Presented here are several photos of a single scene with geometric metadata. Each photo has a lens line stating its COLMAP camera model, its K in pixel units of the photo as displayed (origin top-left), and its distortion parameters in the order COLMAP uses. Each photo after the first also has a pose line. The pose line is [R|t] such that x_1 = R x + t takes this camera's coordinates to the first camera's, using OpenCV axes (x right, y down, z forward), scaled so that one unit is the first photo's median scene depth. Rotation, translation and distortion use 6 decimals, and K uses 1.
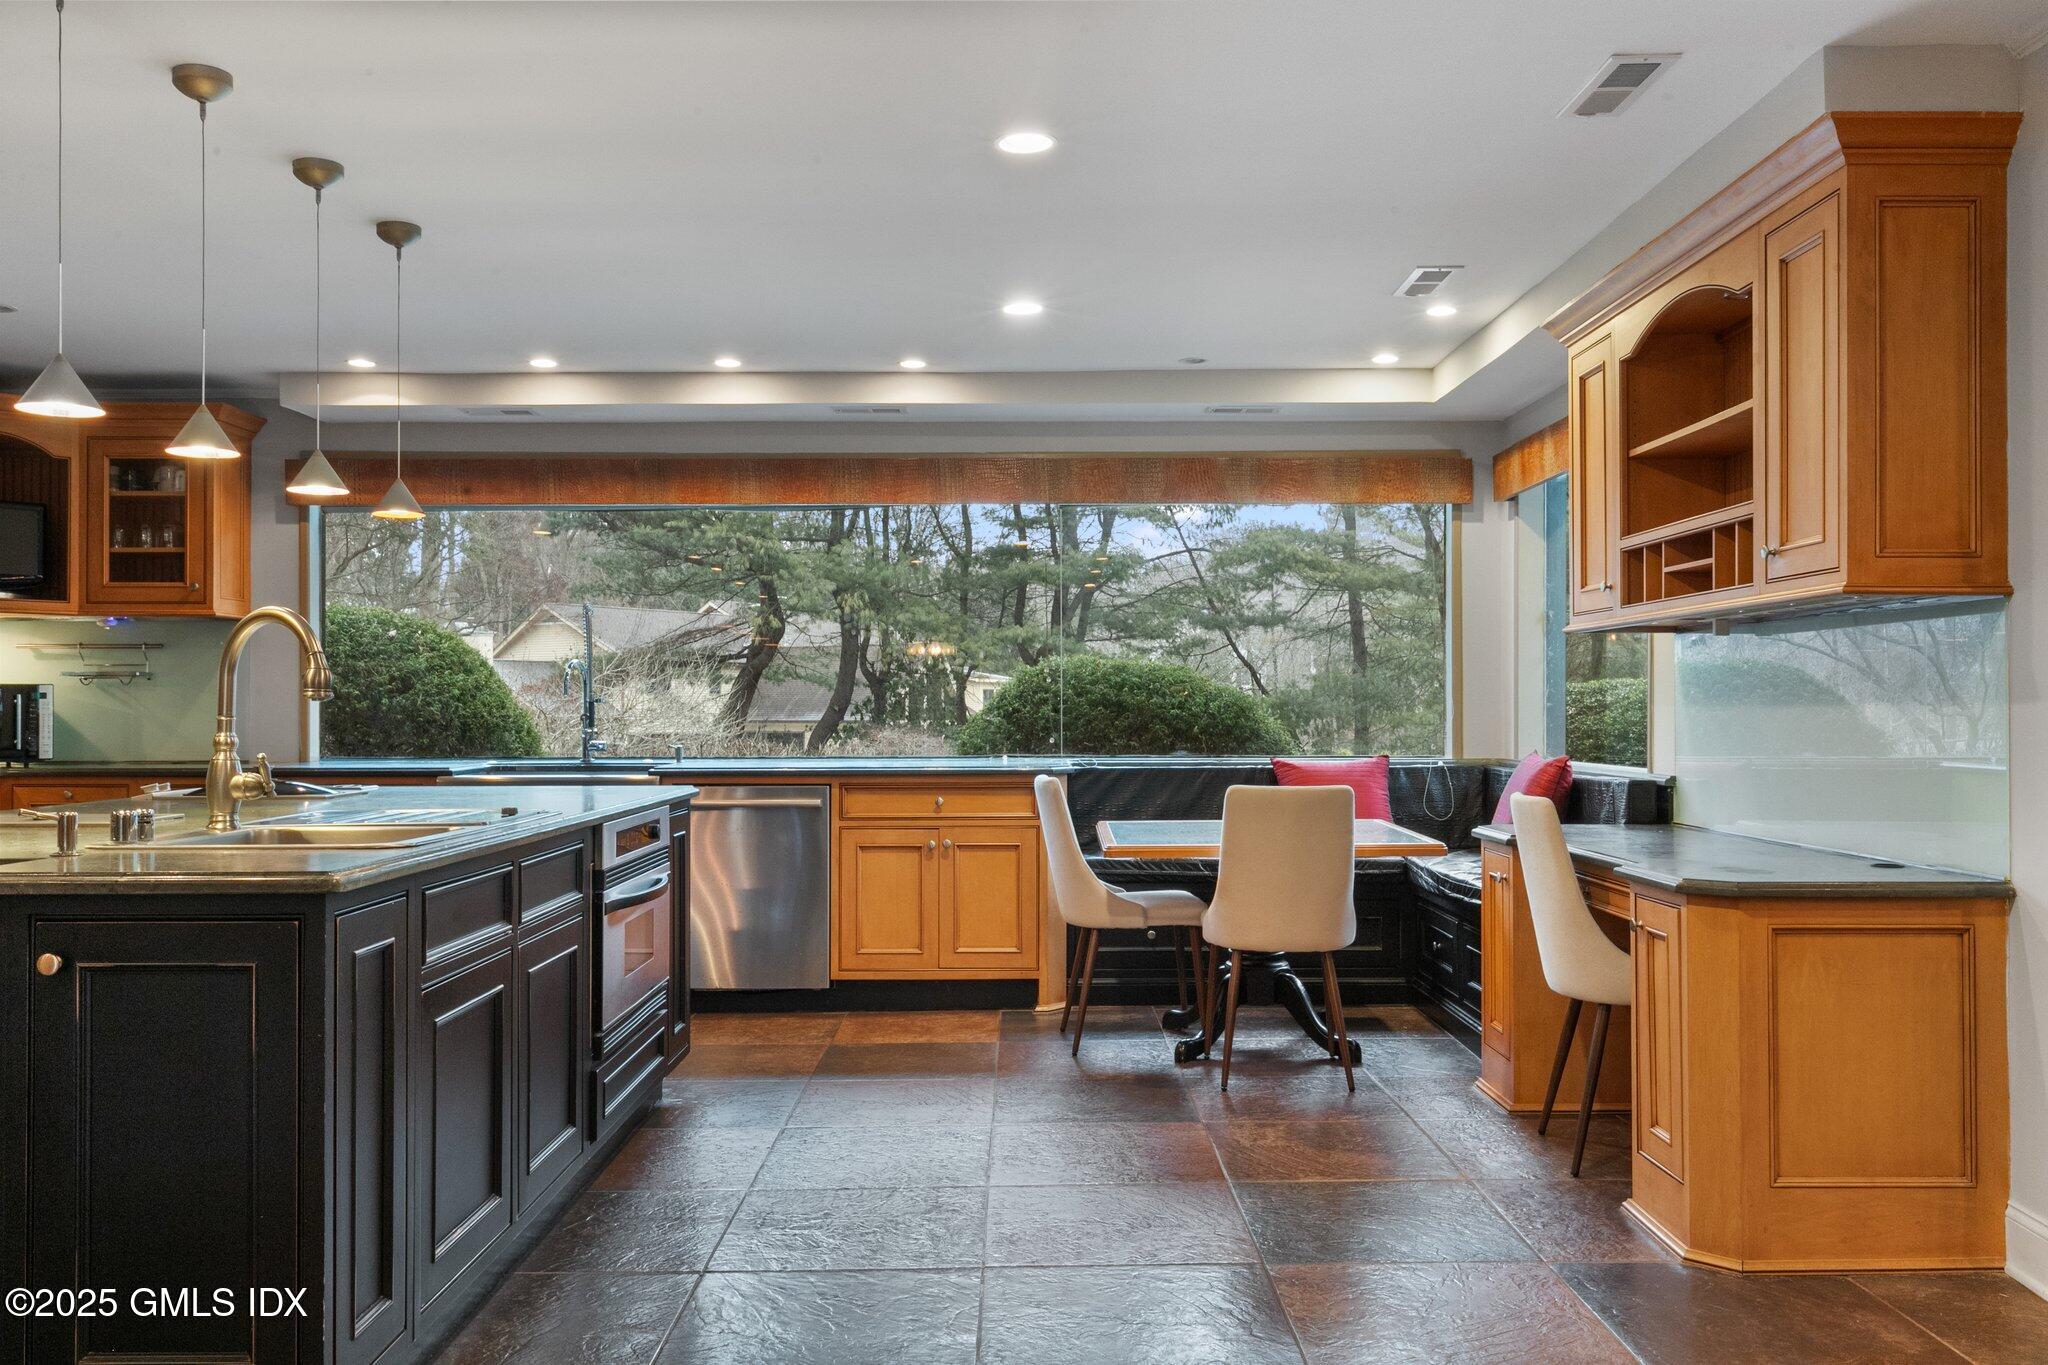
lens RADIAL K [[1702.1, 0, 987.5], [0, 1702.1, 685.7], [0, 0, 1]] dist [0.002091, -0.002456]
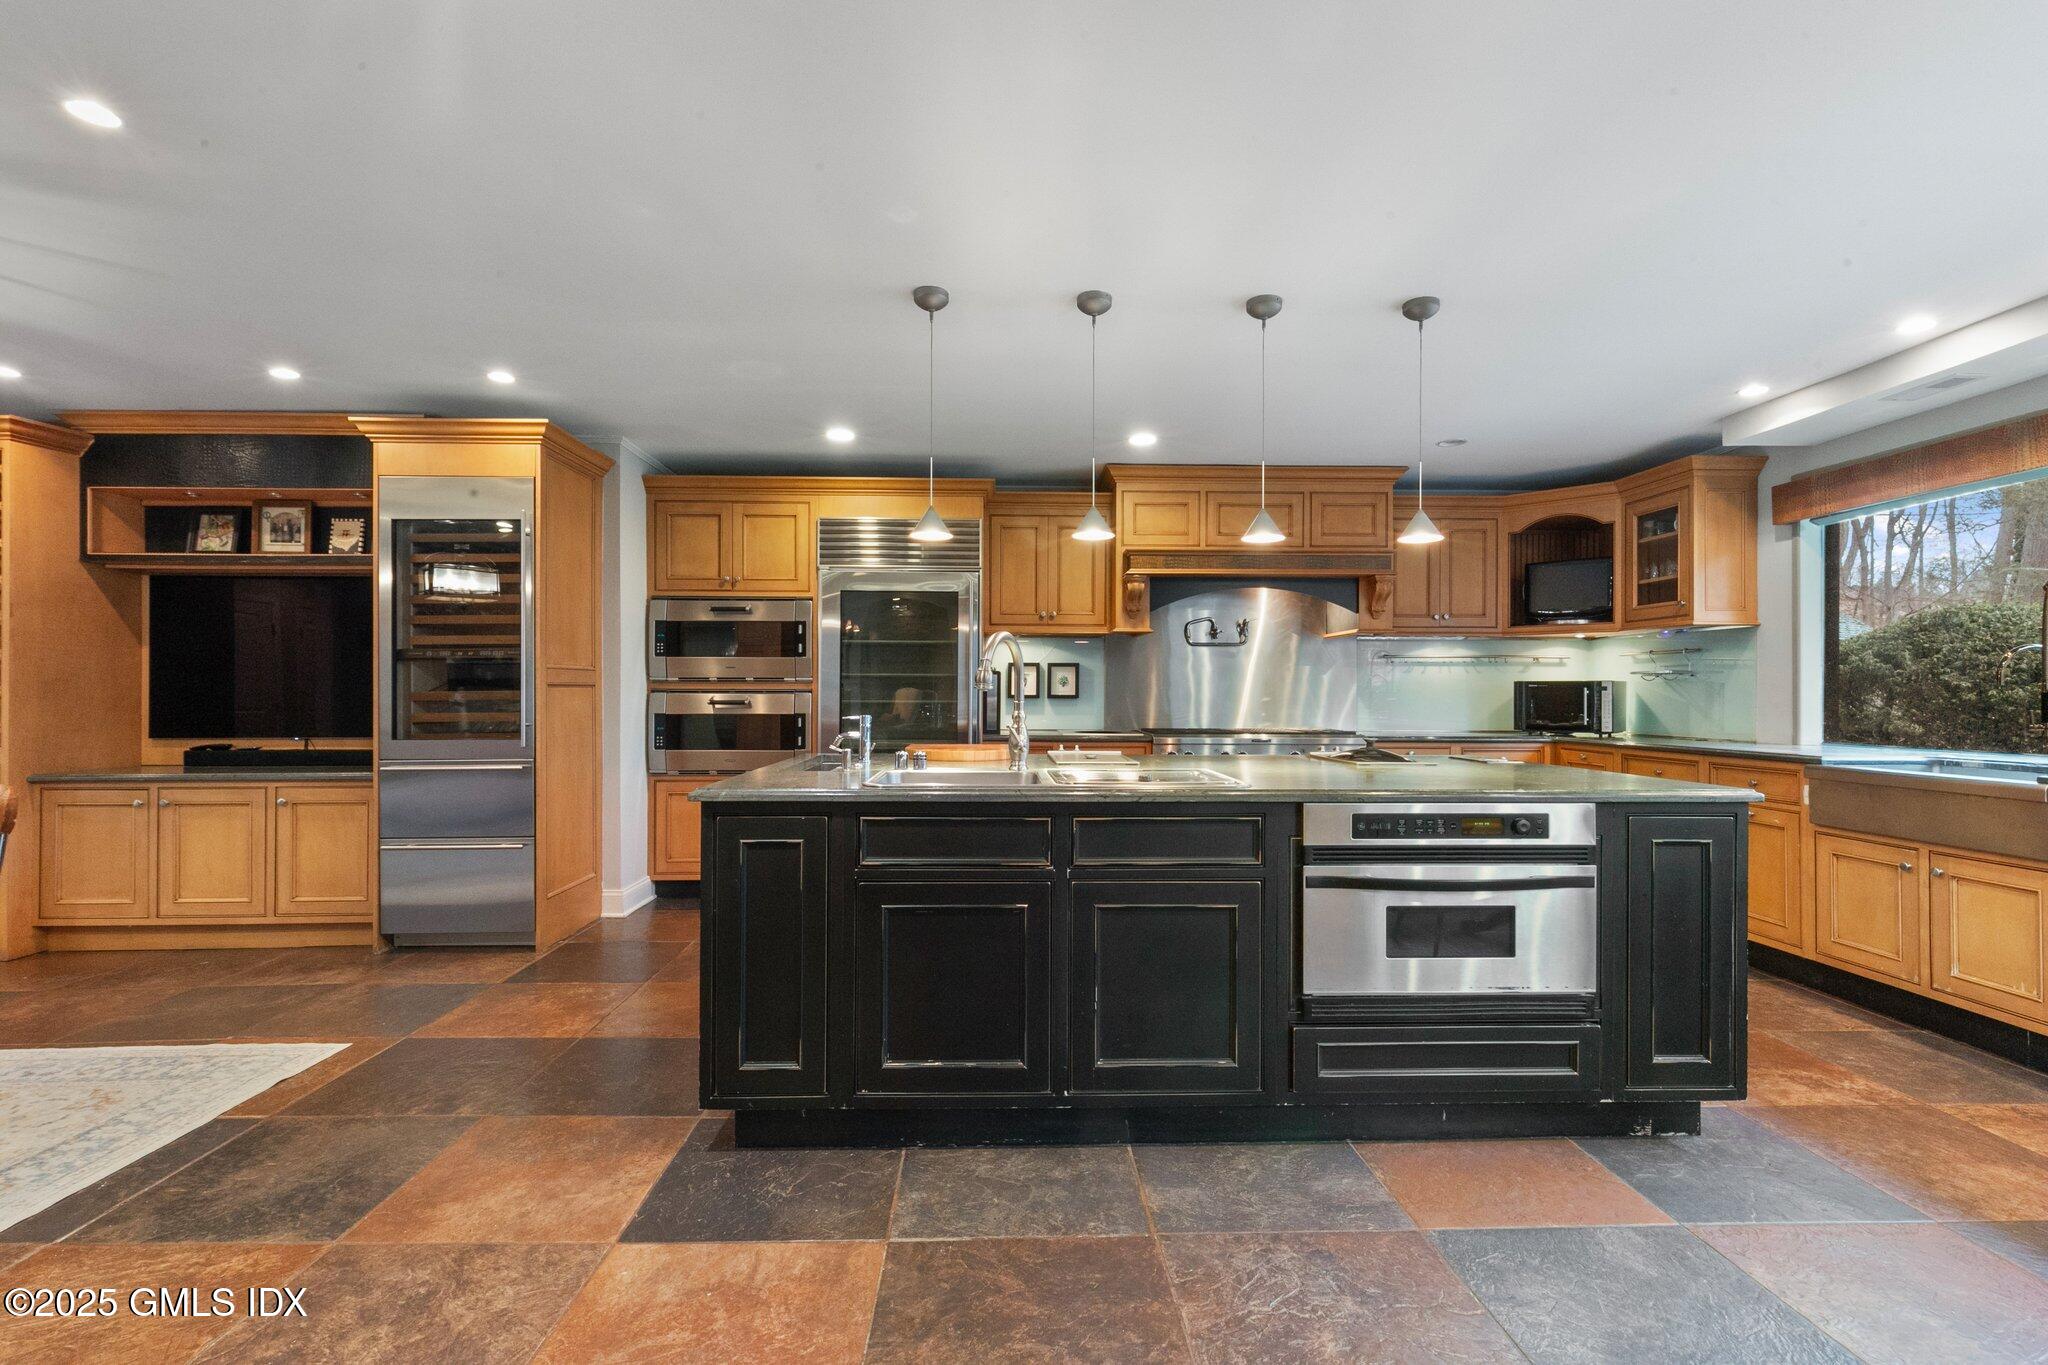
lens RADIAL K [[913.3, 0, 1017.2], [0, 913.3, 692.3], [0, 0, 1]] dist [0.003565, -0.000839]
pose [[0.036884, -0.001328, -0.999319, 0.216515], [0.008477, 0.999964, -0.001016, 0.005869], [0.999284, -0.008434, 0.036893, 0.490704]]
